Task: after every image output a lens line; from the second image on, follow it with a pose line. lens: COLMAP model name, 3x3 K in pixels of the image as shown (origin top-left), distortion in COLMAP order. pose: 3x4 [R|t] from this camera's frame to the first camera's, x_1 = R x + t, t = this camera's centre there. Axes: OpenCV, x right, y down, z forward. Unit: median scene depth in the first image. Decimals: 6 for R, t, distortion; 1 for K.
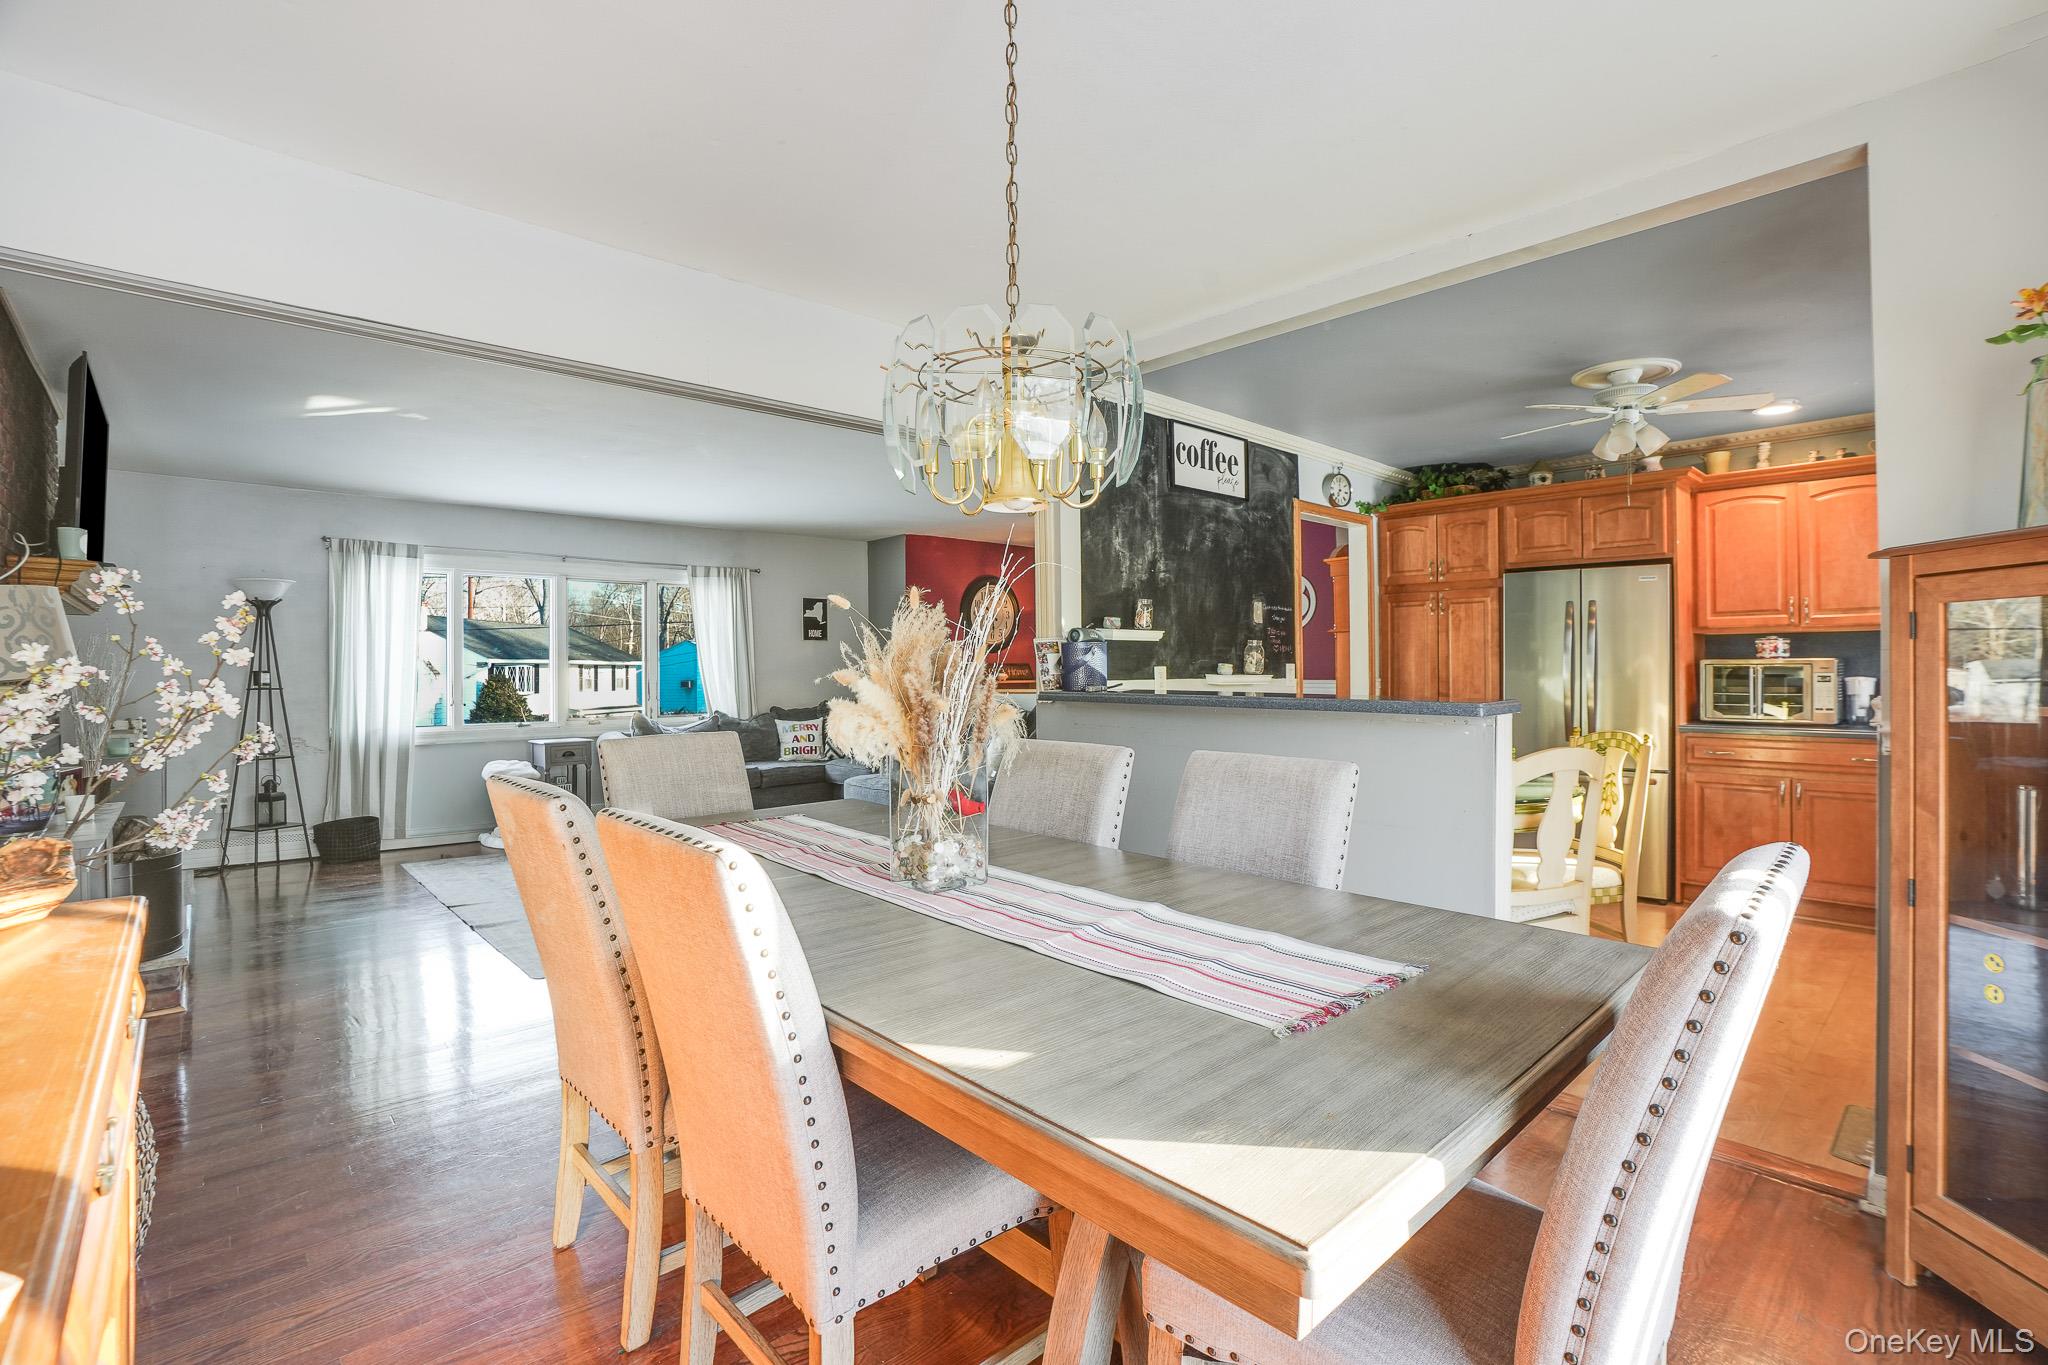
lens RADIAL K [[980.3, 0, 1023.5], [0, 980.3, 658.3], [0, 0, 1]] dist [-0.050142, 0.020907]
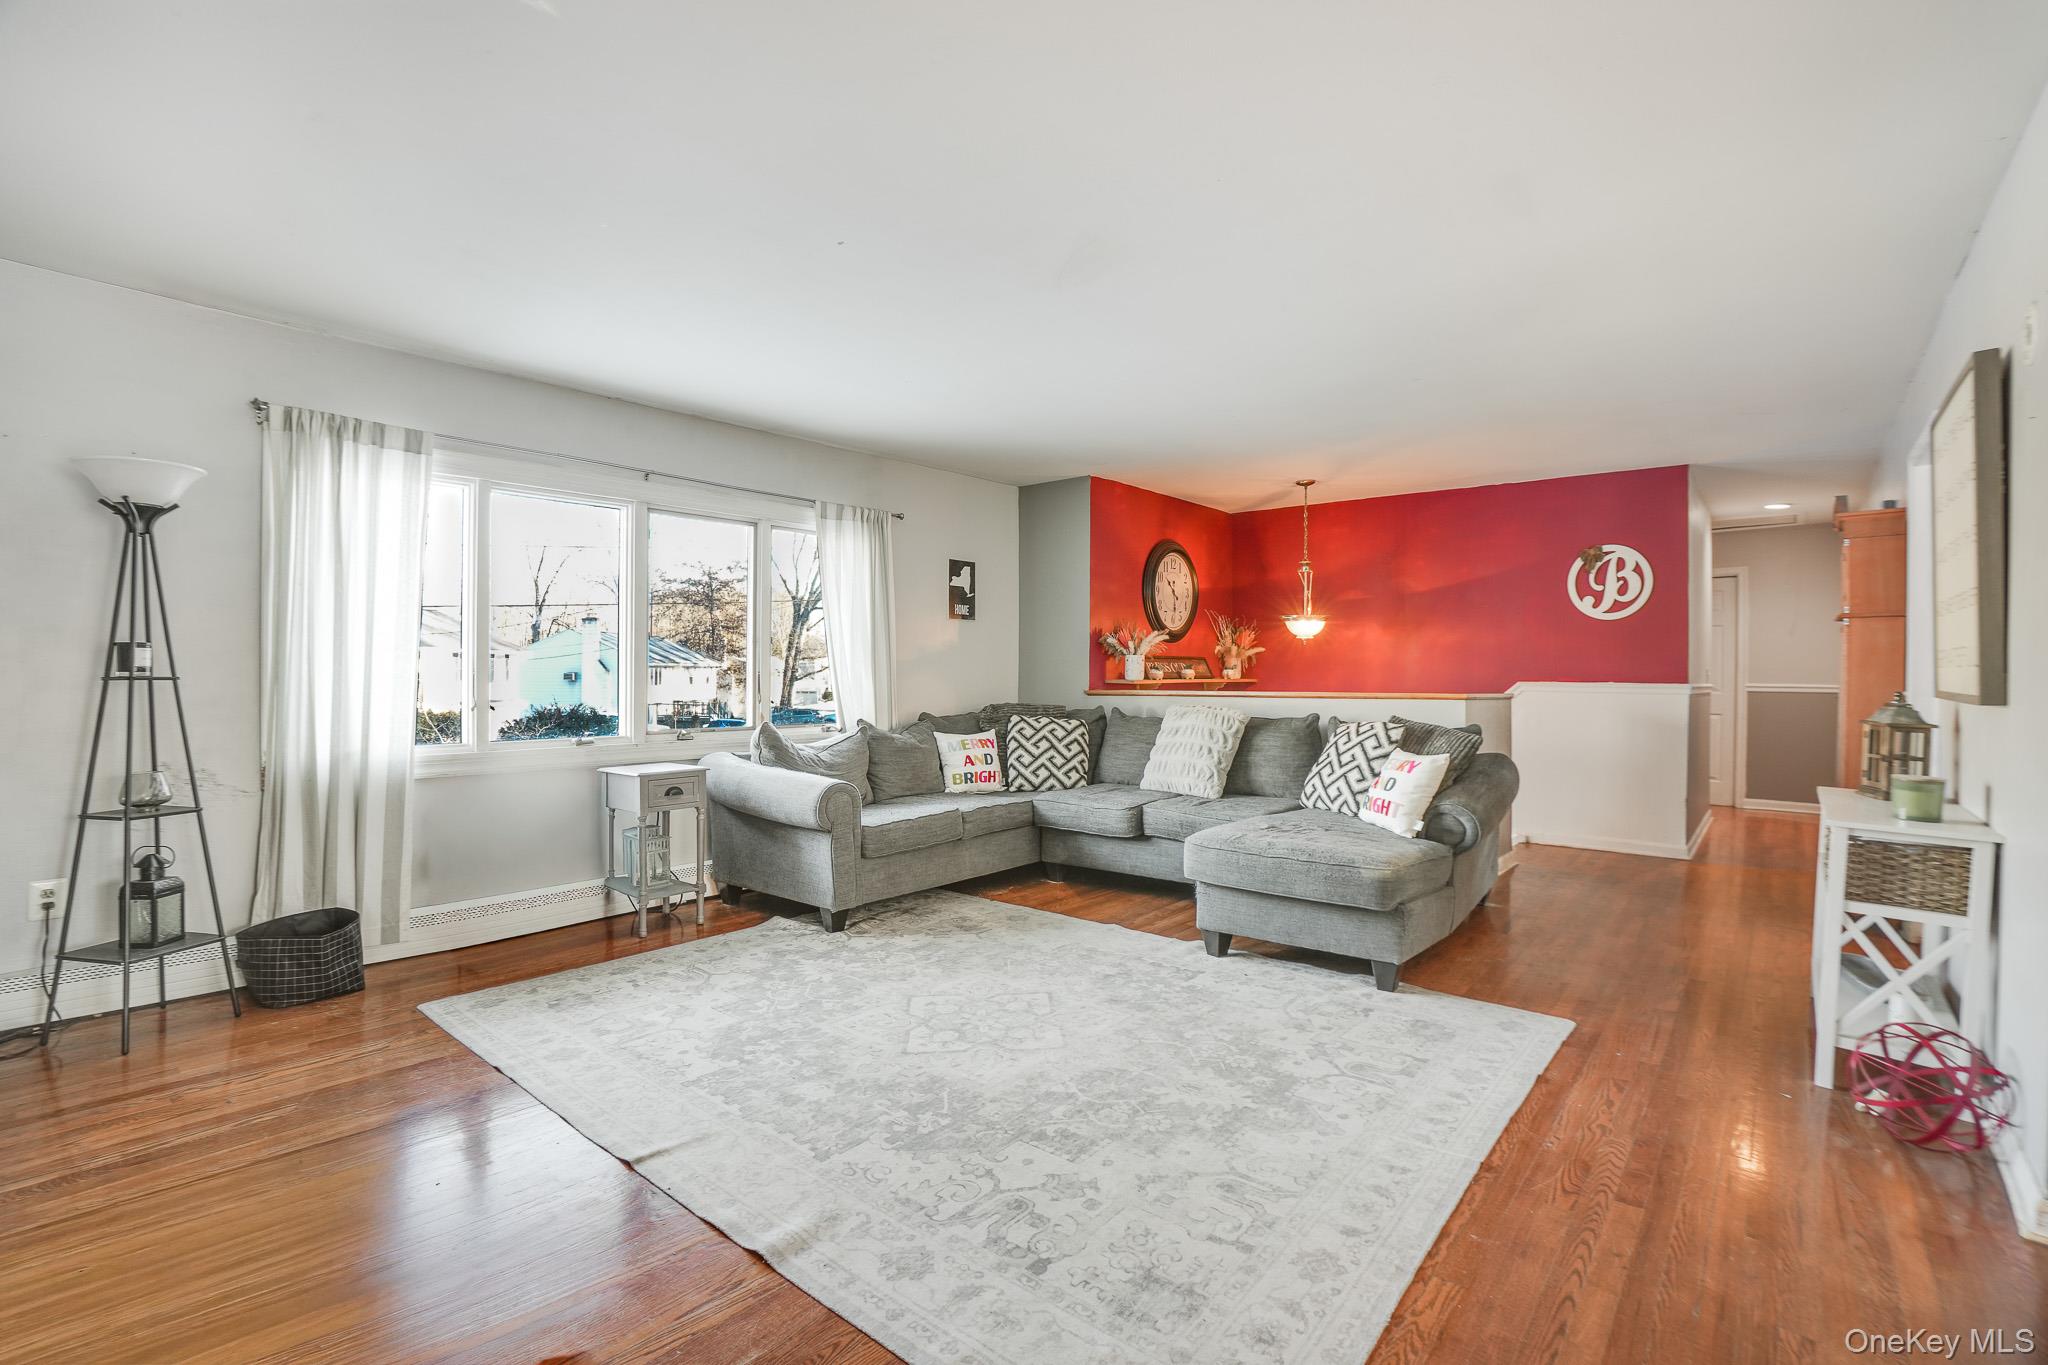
lens RADIAL K [[944.7, 0, 1010.8], [0, 944.7, 673.7], [0, 0, 1]] dist [-0.073187, 0.027047]
pose [[0.993098, 0.013315, 0.116527, -0.433662], [-0.015298, 0.999753, 0.016144, 0.016062], [-0.116283, -0.017815, 0.993056, 0.524038]]
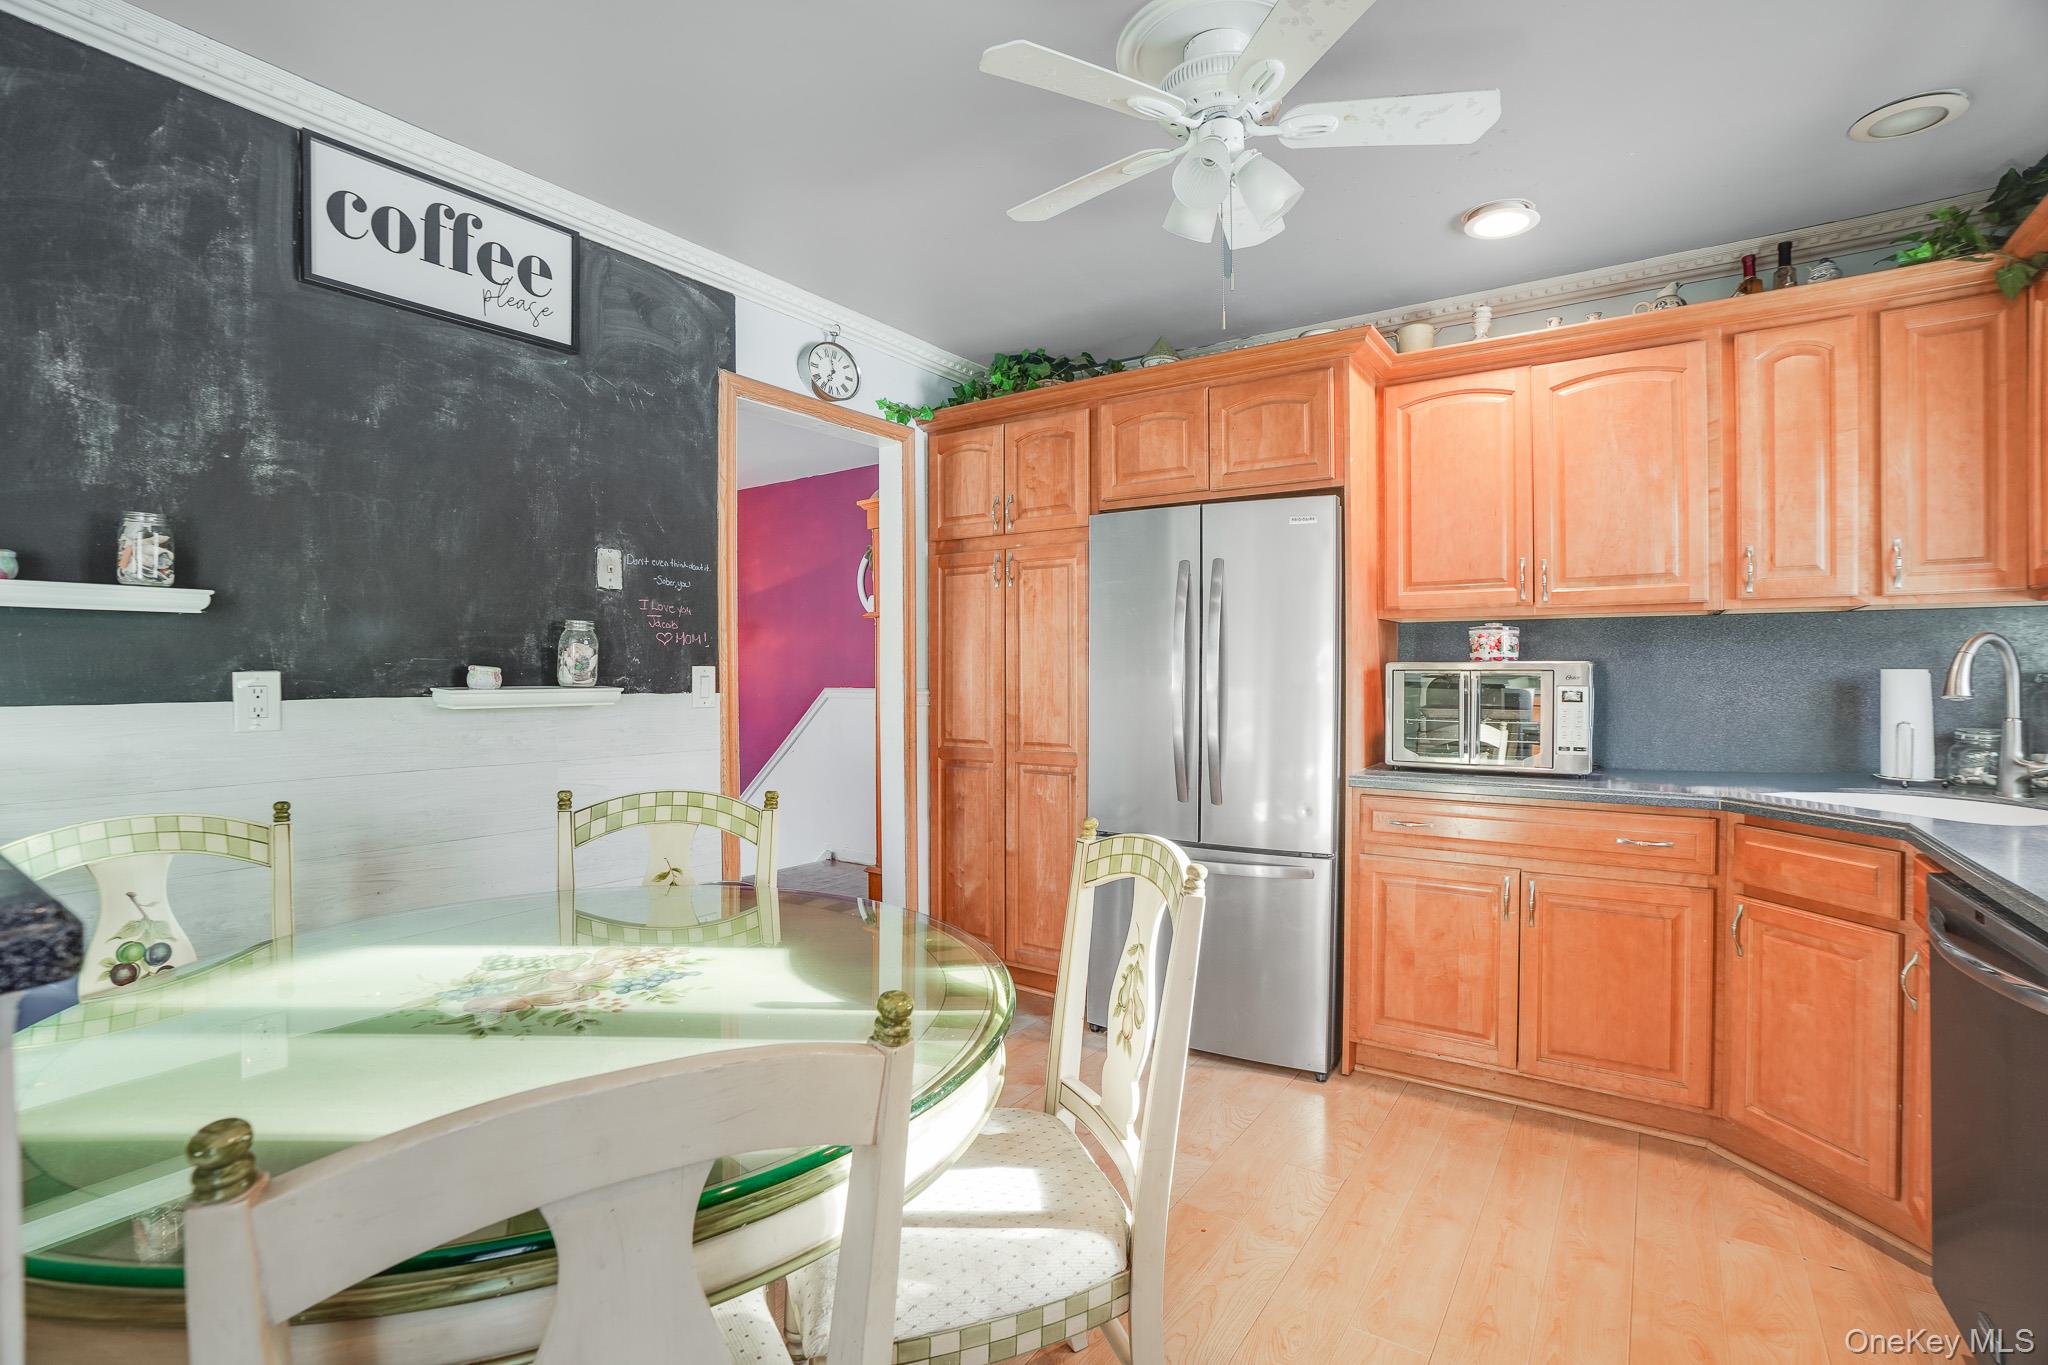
lens RADIAL K [[939.7, 0, 1024.4], [0, 939.7, 670.7], [0, 0, 1]] dist [-0.077954, 0.023032]
pose [[0.979177, 0.002801, 0.202989, 0.352628], [-0.005396, 0.999911, 0.012230, 0.000633], [-0.202936, -0.013071, 0.979105, 0.462140]]
